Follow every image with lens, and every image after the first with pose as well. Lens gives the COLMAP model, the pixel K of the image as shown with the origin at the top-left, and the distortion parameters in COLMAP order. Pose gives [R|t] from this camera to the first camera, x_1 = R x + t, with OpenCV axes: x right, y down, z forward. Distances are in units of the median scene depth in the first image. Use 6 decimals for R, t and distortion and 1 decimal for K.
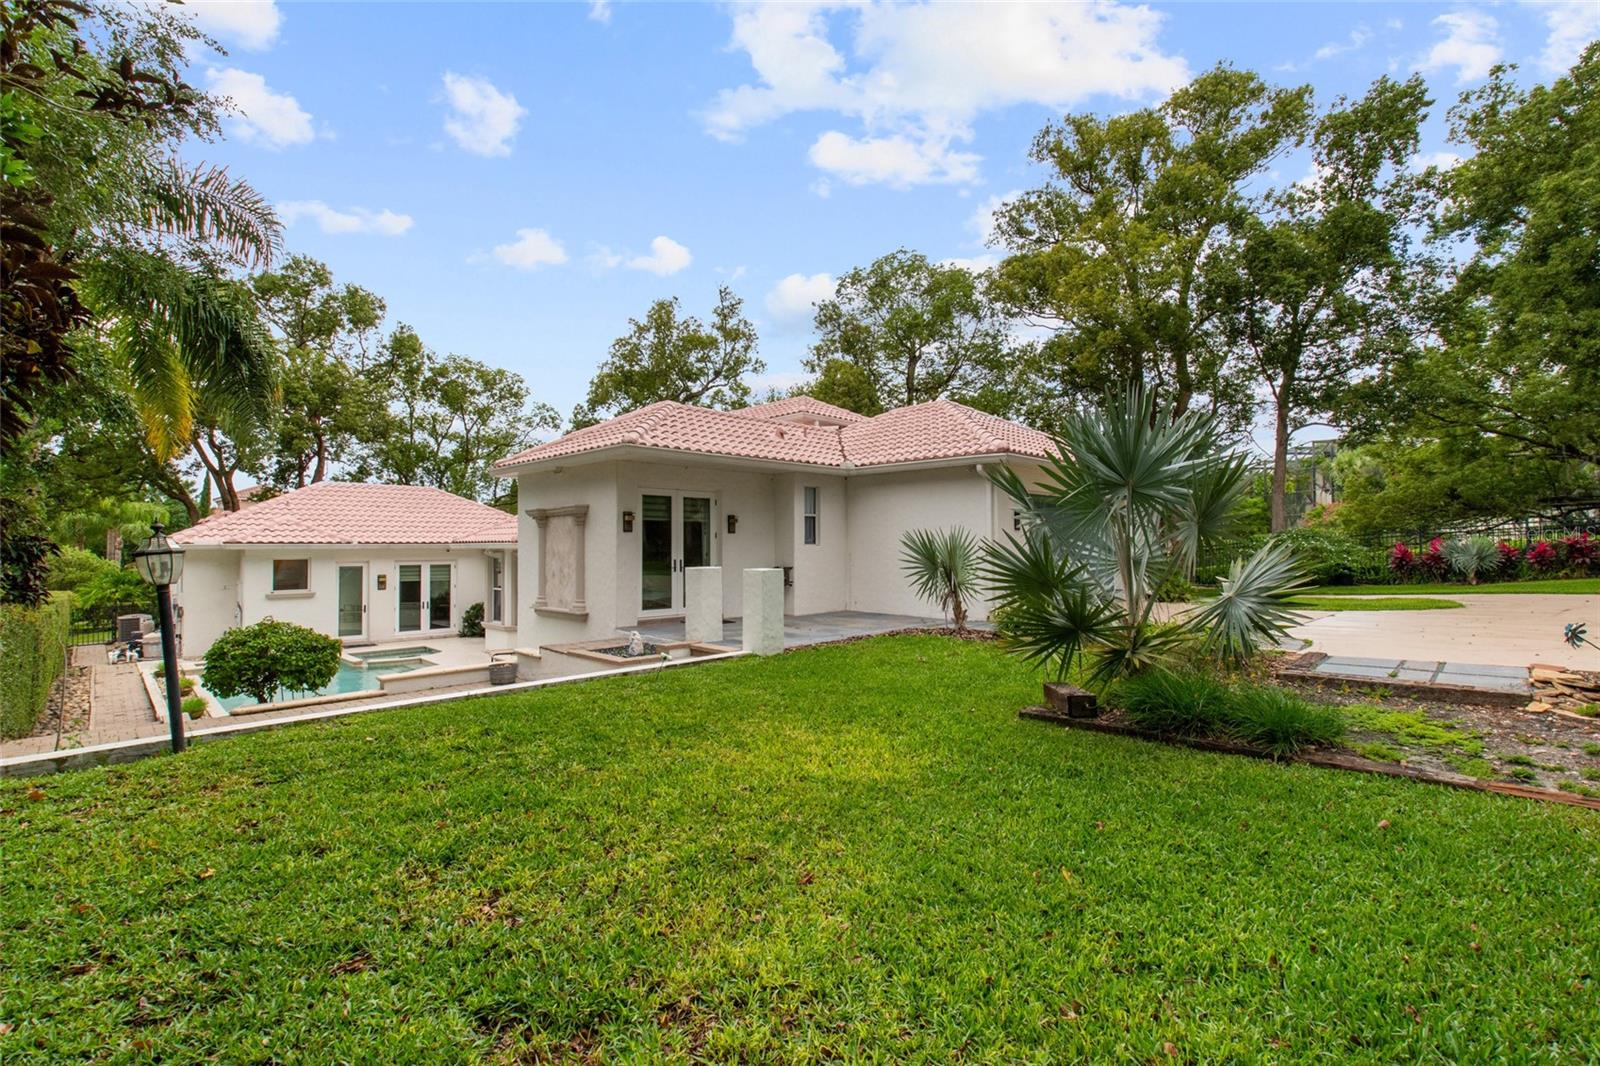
lens RADIAL K [[709.6, 0, 795.8], [0, 709.6, 529.5], [0, 0, 1]] dist [-0.009182, -0.000362]
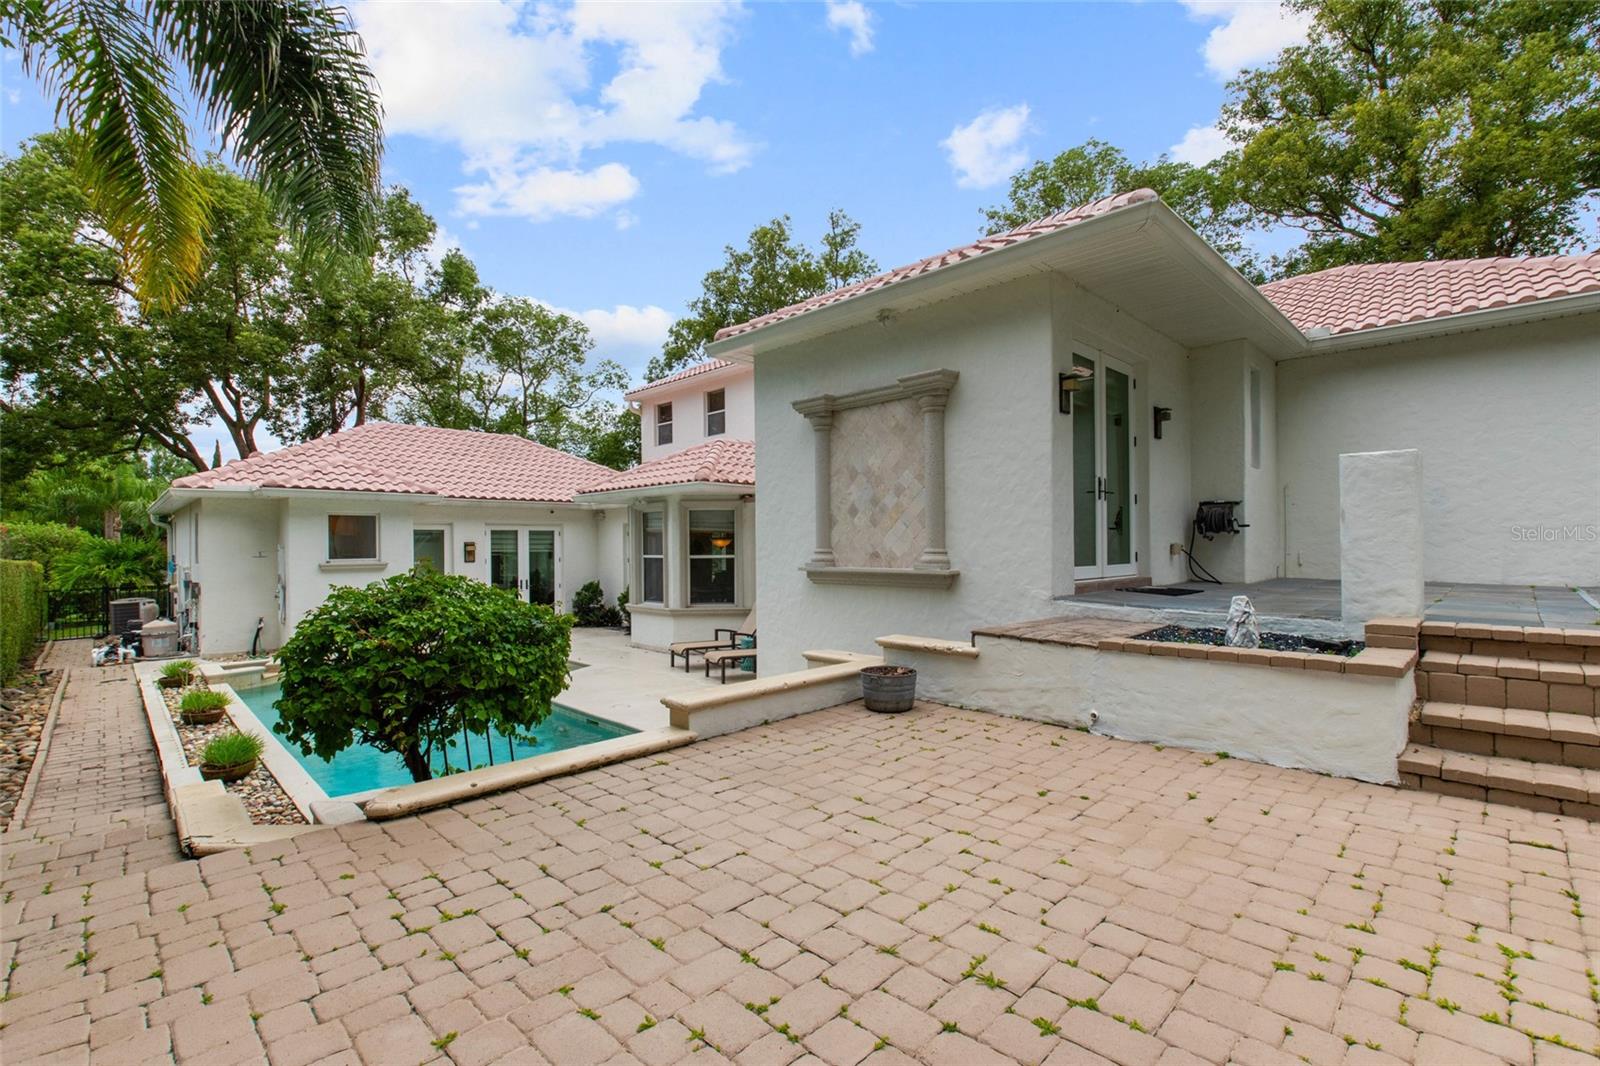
lens RADIAL K [[709.6, 0, 805.4], [0, 709.6, 544.3], [0, 0, 1]] dist [-0.009182, -0.000362]
pose [[0.999991, -0.002693, 0.003239, -0.178367], [0.002606, 0.999640, 0.026689, 0.035353], [-0.003309, -0.026680, 0.999639, 0.197985]]
